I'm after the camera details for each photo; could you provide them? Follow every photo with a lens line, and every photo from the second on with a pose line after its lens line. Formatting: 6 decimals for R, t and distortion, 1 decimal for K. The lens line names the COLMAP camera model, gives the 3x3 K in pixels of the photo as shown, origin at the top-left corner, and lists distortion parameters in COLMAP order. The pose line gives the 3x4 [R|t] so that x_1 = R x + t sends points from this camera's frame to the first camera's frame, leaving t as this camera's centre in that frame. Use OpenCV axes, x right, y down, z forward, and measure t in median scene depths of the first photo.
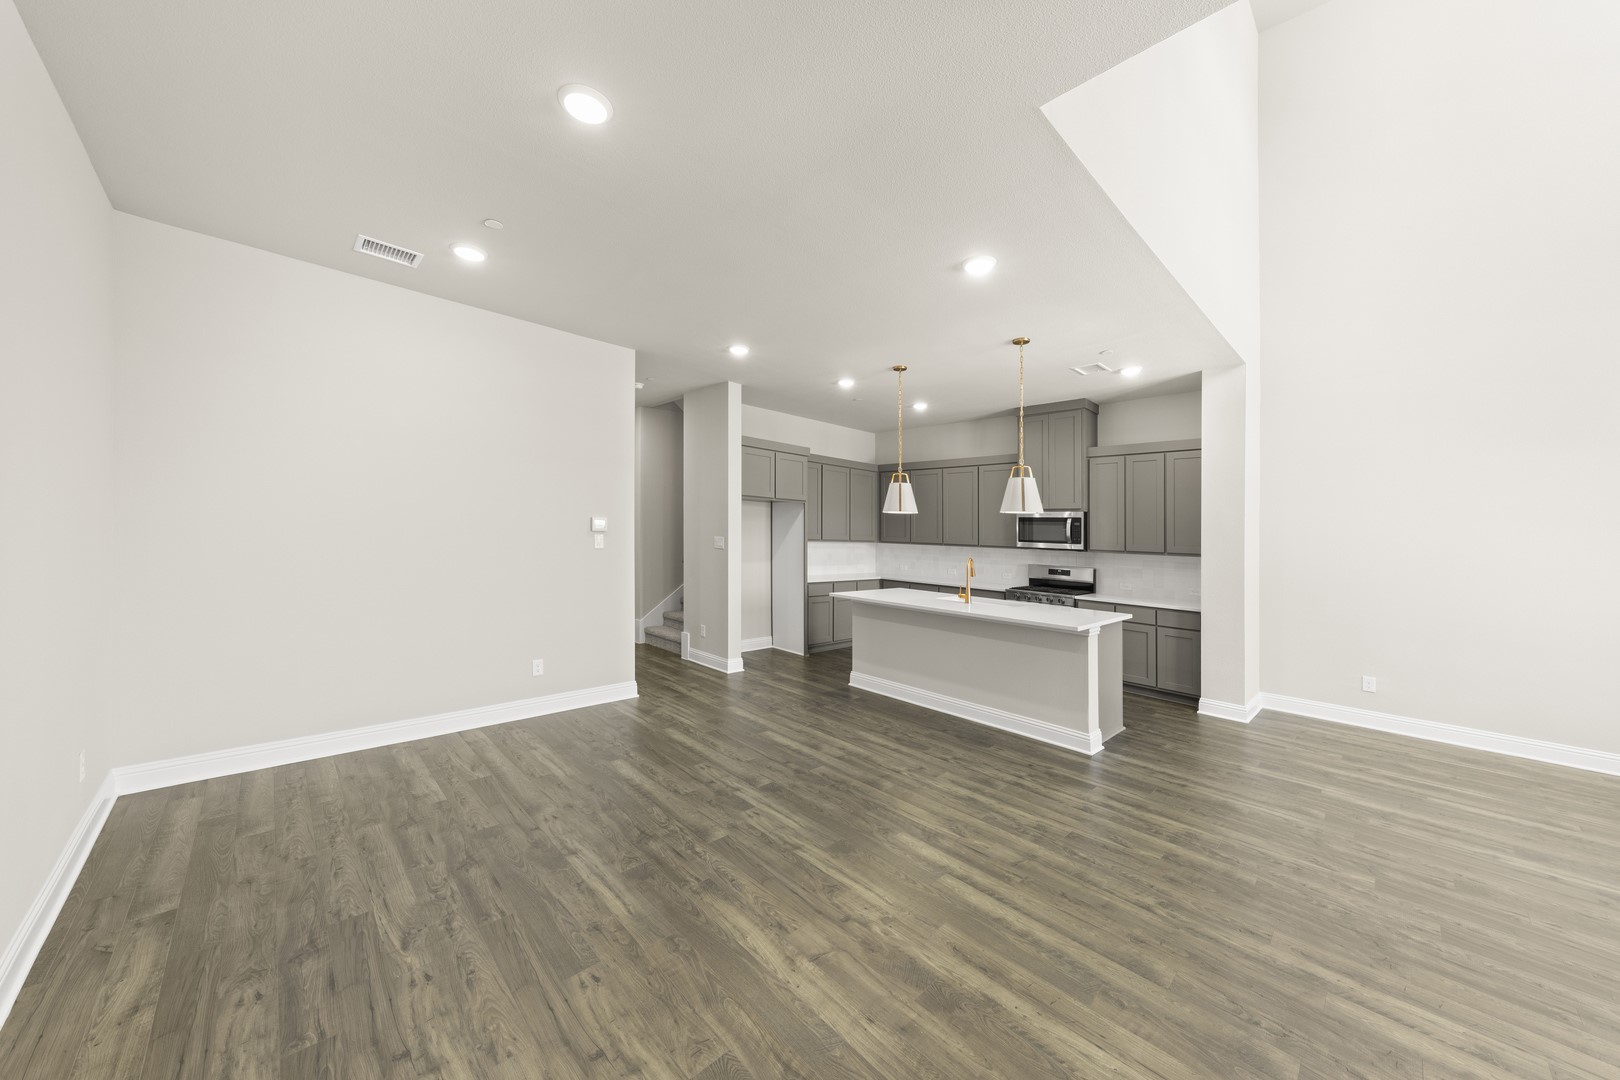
lens RADIAL K [[549.1, 0, 770.5], [0, 549.1, 515.1], [0, 0, 1]] dist [0.000302, -0.000330]
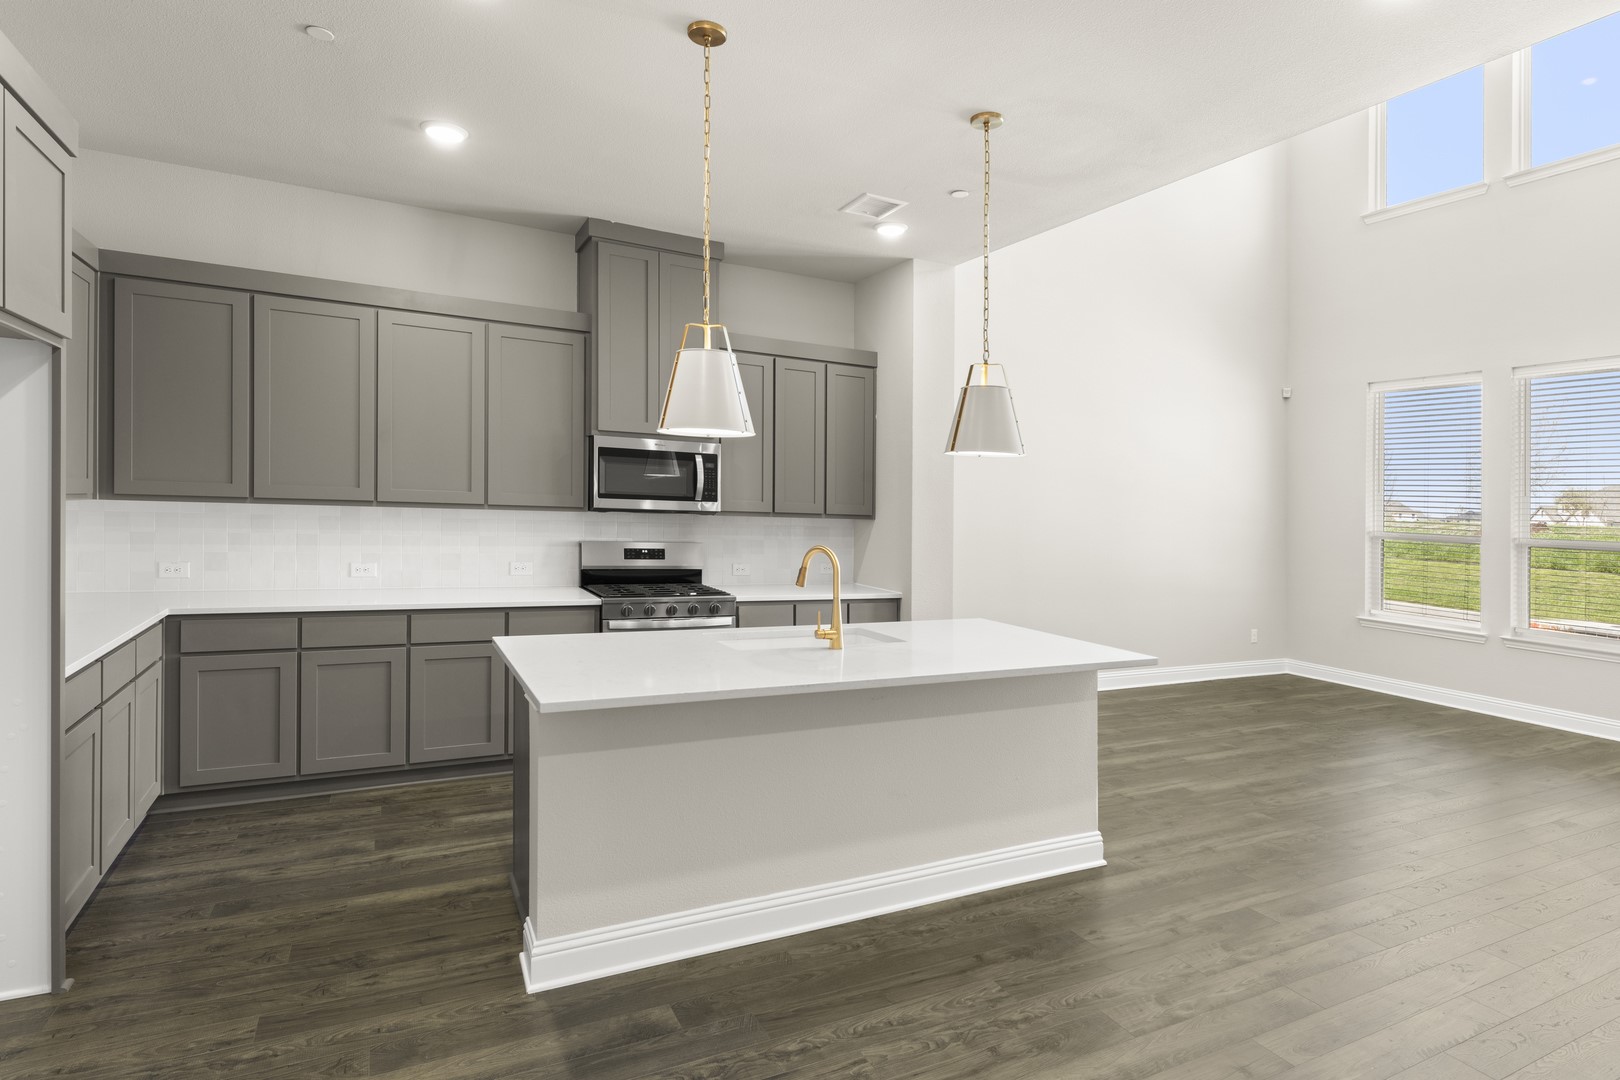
lens RADIAL K [[859.1, 0, 771.8], [0, 859.1, 473.6], [0, 0, 1]] dist [0.004742, -0.005598]
pose [[0.240966, 0.009616, 0.970486, -0.268963], [-0.057151, 0.998356, 0.004298, 0.017120], [-0.968849, -0.056500, 0.241120, 0.734632]]
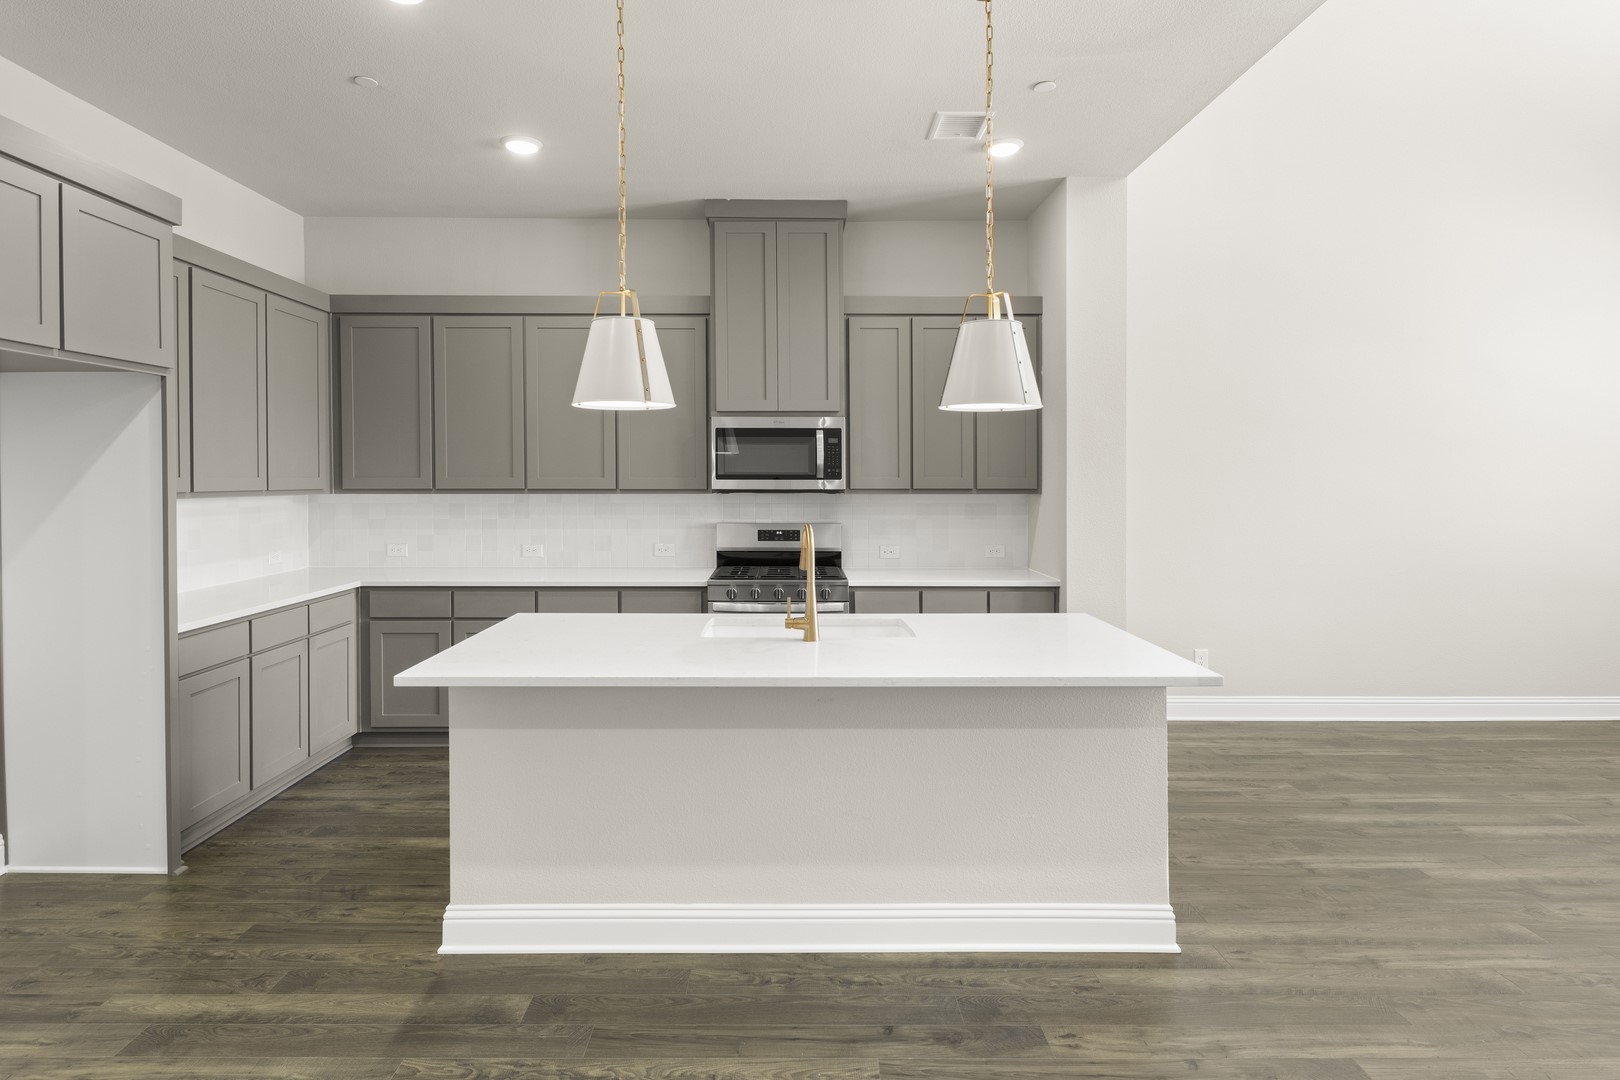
lens RADIAL K [[859.1, 0, 772.9], [0, 859.1, 473.8], [0, 0, 1]] dist [0.004742, -0.005598]
pose [[0.652039, -0.026257, 0.757731, -0.093339], [-0.003871, 0.999272, 0.037958, 0.016720], [-0.758176, -0.027683, 0.651462, 0.515085]]
